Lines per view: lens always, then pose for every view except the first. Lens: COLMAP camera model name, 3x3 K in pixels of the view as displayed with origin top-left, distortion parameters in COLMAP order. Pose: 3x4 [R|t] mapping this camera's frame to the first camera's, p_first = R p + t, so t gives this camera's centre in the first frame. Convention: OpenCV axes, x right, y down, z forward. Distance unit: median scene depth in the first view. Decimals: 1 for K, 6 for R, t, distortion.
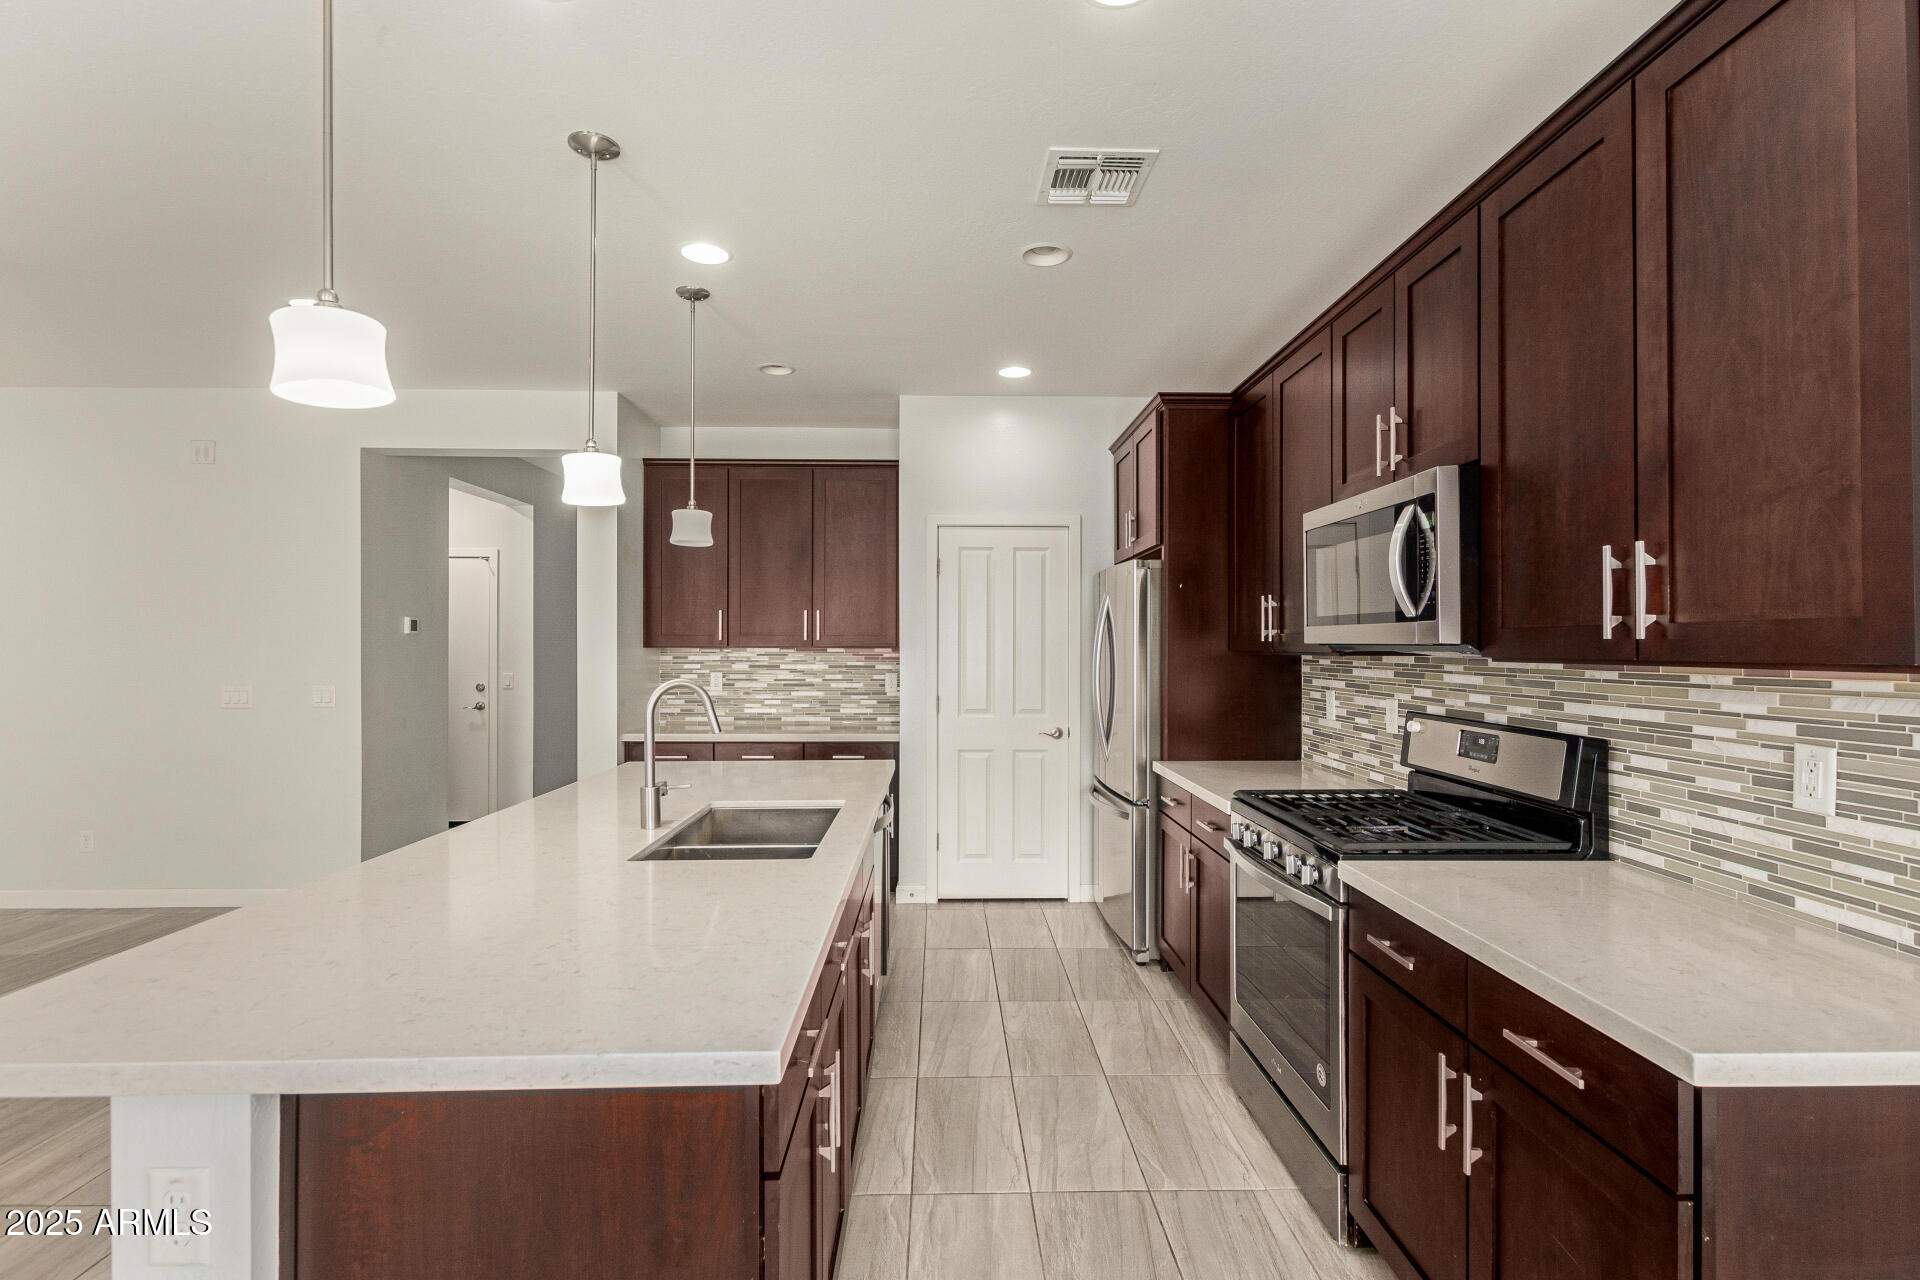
lens RADIAL K [[895.5, 0, 959.5], [0, 895.5, 642.2], [0, 0, 1]] dist [0.018558, -0.003271]
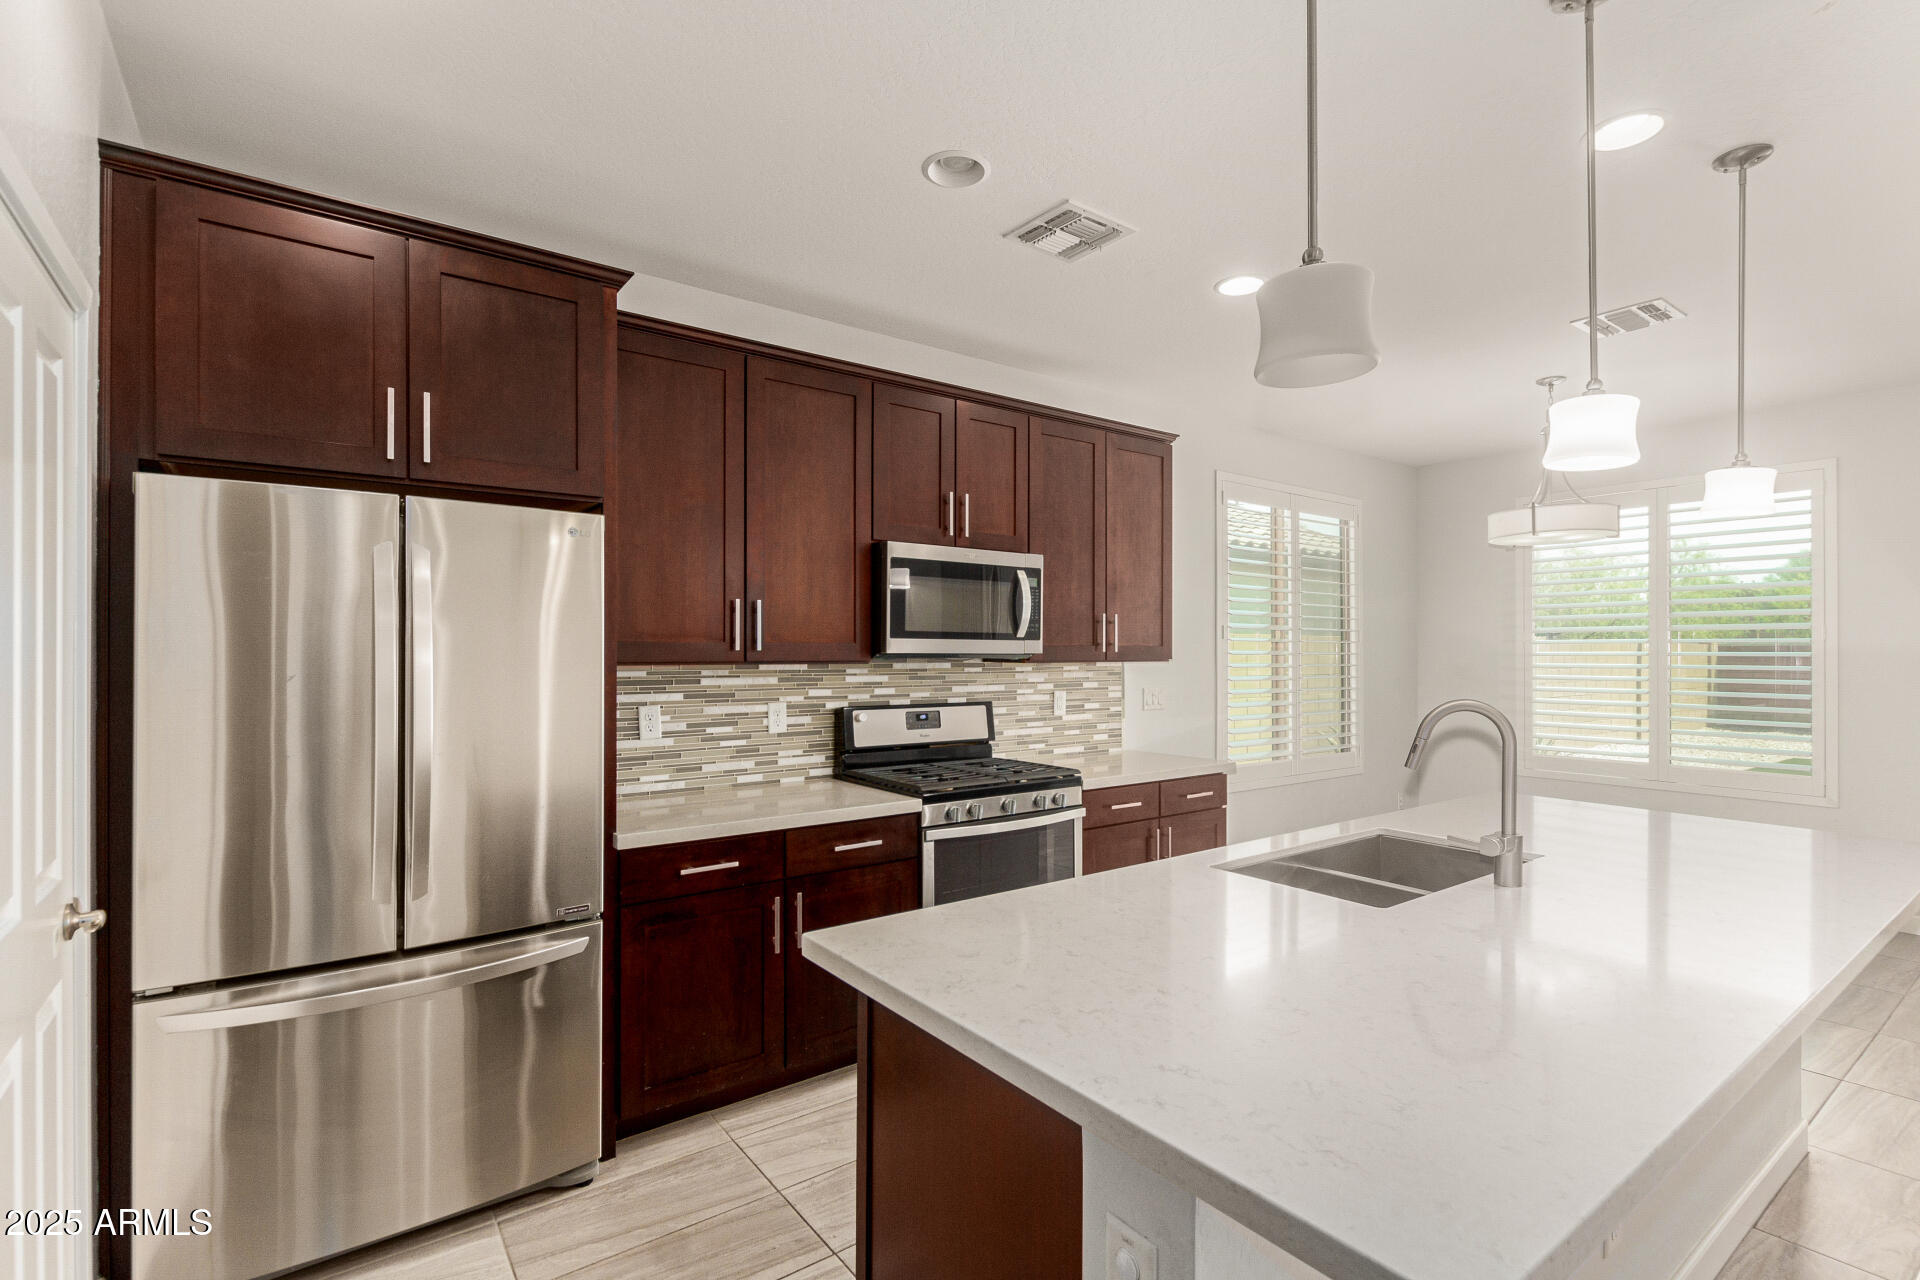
lens RADIAL K [[895.5, 0, 958.4], [0, 895.5, 641.0], [0, 0, 1]] dist [0.018558, -0.003271]
pose [[-0.570450, -0.011285, 0.821255, -0.726382], [-0.015149, 0.999880, 0.003218, -0.026103], [-0.821193, -0.010605, -0.570553, 1.868925]]
